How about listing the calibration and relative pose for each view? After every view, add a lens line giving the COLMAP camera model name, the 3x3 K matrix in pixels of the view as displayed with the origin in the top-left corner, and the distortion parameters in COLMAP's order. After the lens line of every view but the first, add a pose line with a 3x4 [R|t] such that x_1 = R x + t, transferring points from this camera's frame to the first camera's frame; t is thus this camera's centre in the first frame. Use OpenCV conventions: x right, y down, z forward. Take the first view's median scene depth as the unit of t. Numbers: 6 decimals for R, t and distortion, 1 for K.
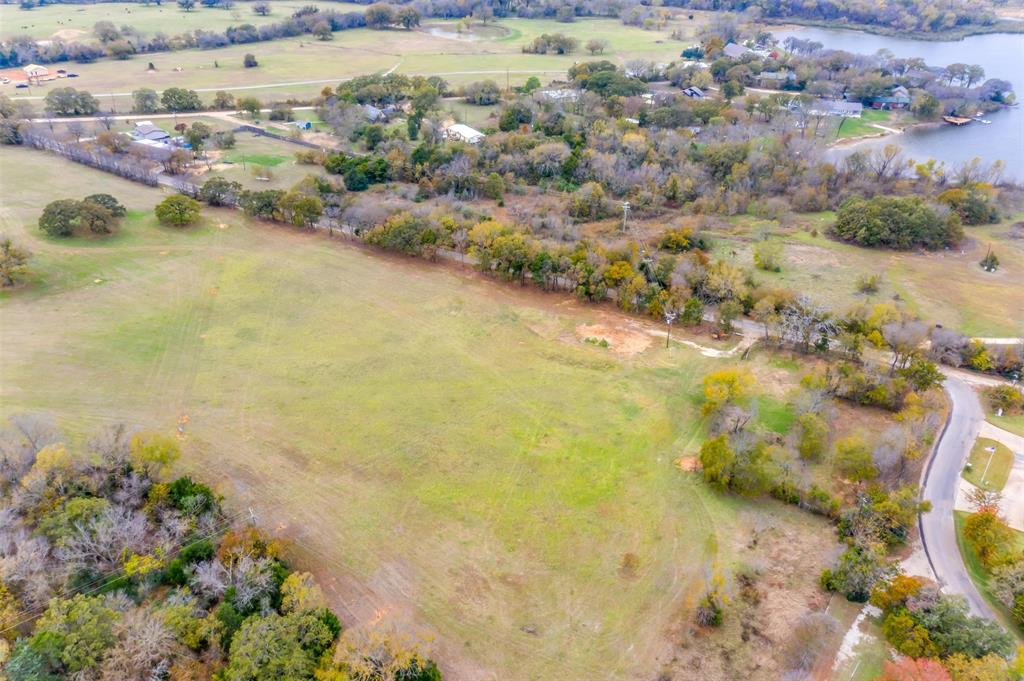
lens RADIAL K [[813.8, 0, 506.3], [0, 813.8, 340.0], [0, 0, 1]] dist [0.005138, 0.006350]
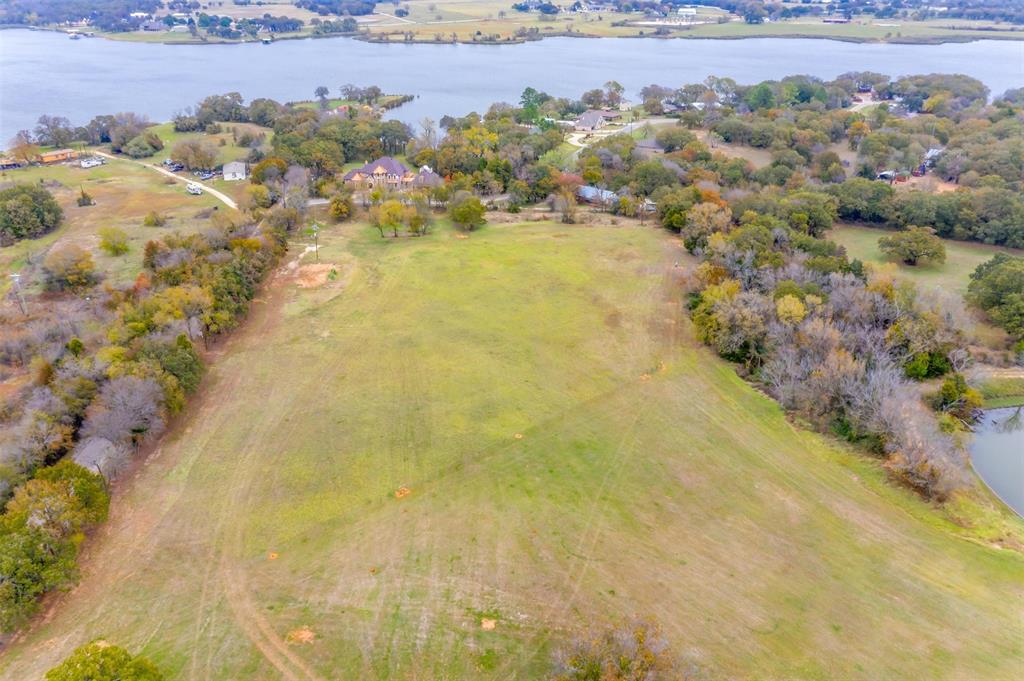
lens RADIAL K [[823.1, 0, 515.7], [0, 823.1, 339.6], [0, 0, 1]] dist [0.002821, 0.014000]
pose [[-0.528957, -0.351316, 0.772516, -0.593042], [0.427404, 0.676136, 0.600138, -0.326834], [-0.733164, 0.647624, -0.207493, 0.728258]]
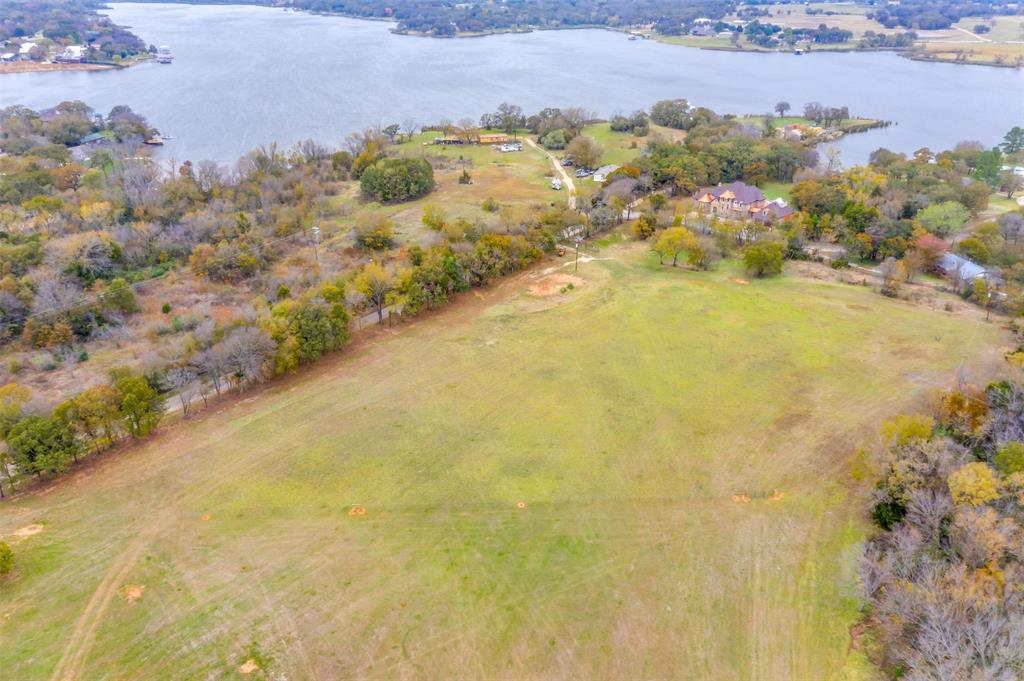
lens RADIAL K [[826.1, 0, 511.4], [0, 826.1, 340.2], [0, 0, 1]] dist [0.002864, 0.010926]
pose [[0.110677, -0.404690, 0.907731, -0.594740], [0.492295, 0.815744, 0.303656, -0.201467], [-0.863363, 0.413264, 0.289511, 0.512194]]
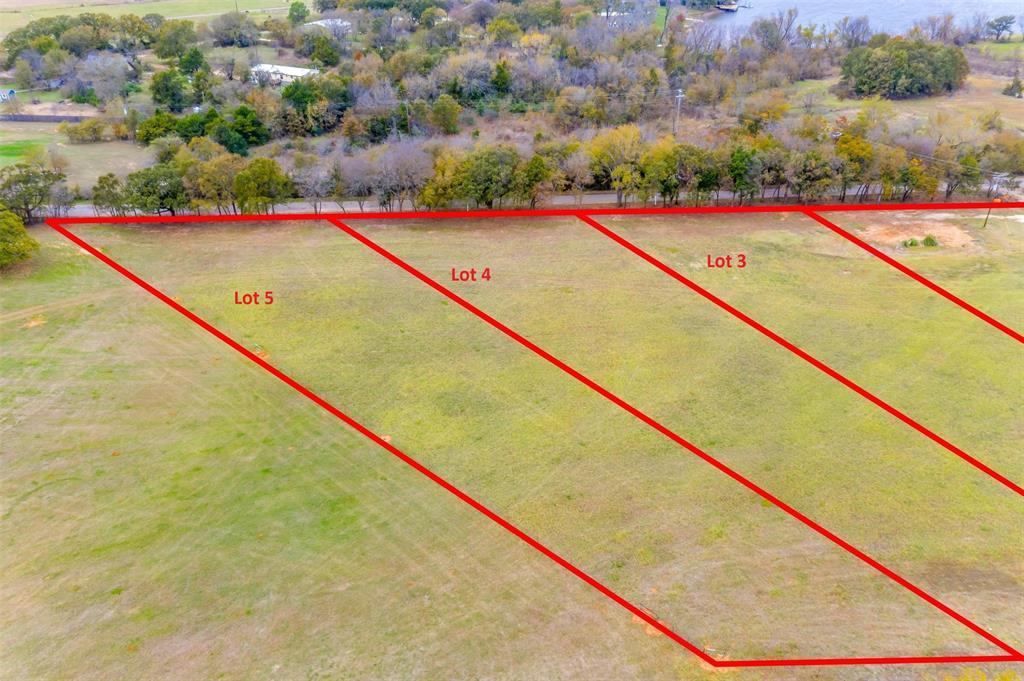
lens RADIAL K [[814.5, 0, 512.2], [0, 814.5, 342.4], [0, 0, 1]] dist [0.006094, 0.008376]
pose [[0.820227, -0.288058, 0.494217, -0.342417], [0.287110, 0.954562, 0.079872, -0.045812], [-0.494768, 0.076381, 0.865662, 0.388415]]
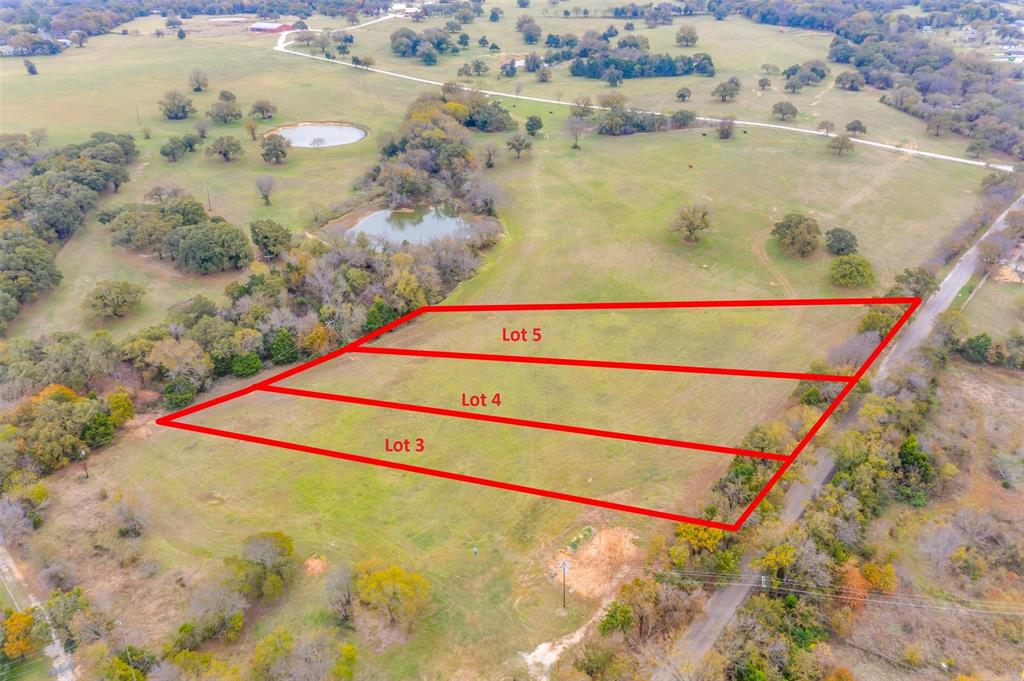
lens RADIAL K [[826.4, 0, 479.0], [0, 826.4, 339.7], [0, 0, 1]] dist [0.000824, 0.000457]
pose [[-0.162354, 0.445867, -0.880252, 0.467137], [-0.492839, 0.736204, 0.463803, -0.285811], [0.854839, 0.509123, 0.100215, 0.496578]]
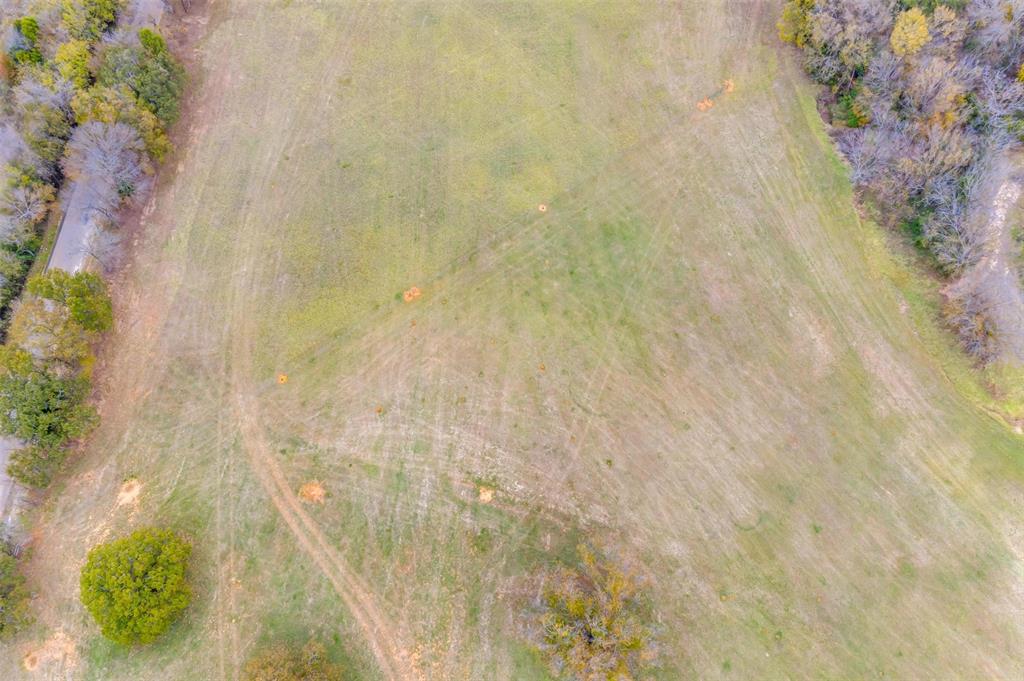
lens RADIAL K [[808.4, 0, 516.0], [0, 808.4, 338.4], [0, 0, 1]] dist [0.003740, 0.010024]
pose [[-0.449498, -0.802666, 0.392018, -0.457733], [0.453397, 0.173115, 0.874335, -0.362596], [-0.769664, 0.570752, 0.286112, 0.594083]]
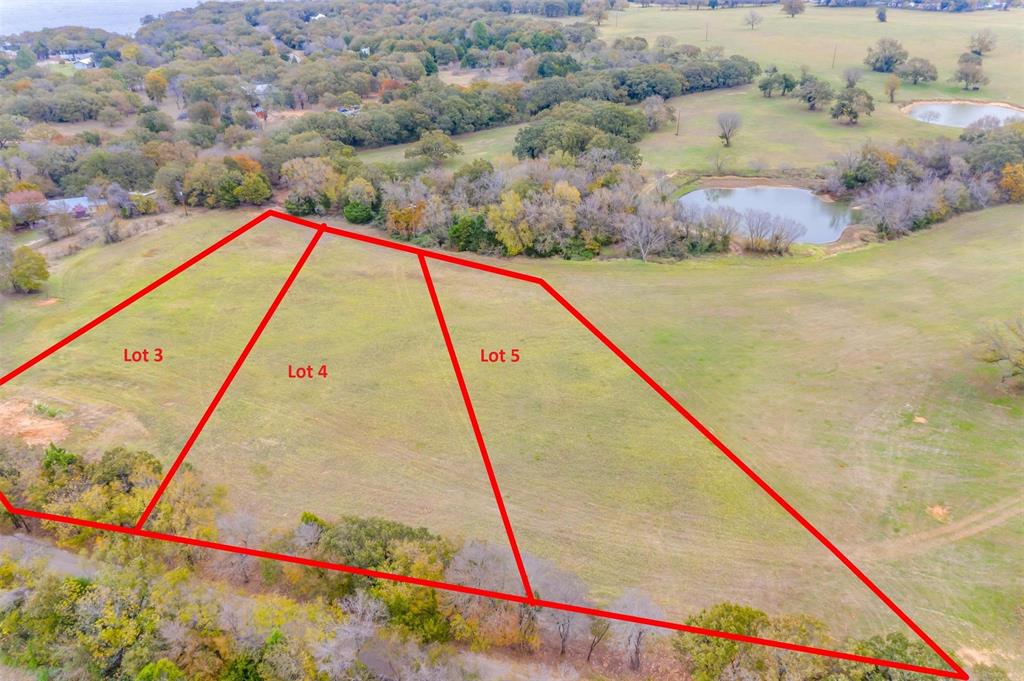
lens RADIAL K [[814.5, 0, 512.2], [0, 814.5, 342.4], [0, 0, 1]] dist [0.006094, 0.008376]
pose [[-0.984267, 0.084299, -0.155278, -0.104905], [-0.086615, 0.535783, 0.839901, -0.404793], [0.153998, 0.840137, -0.520052, 0.892222]]
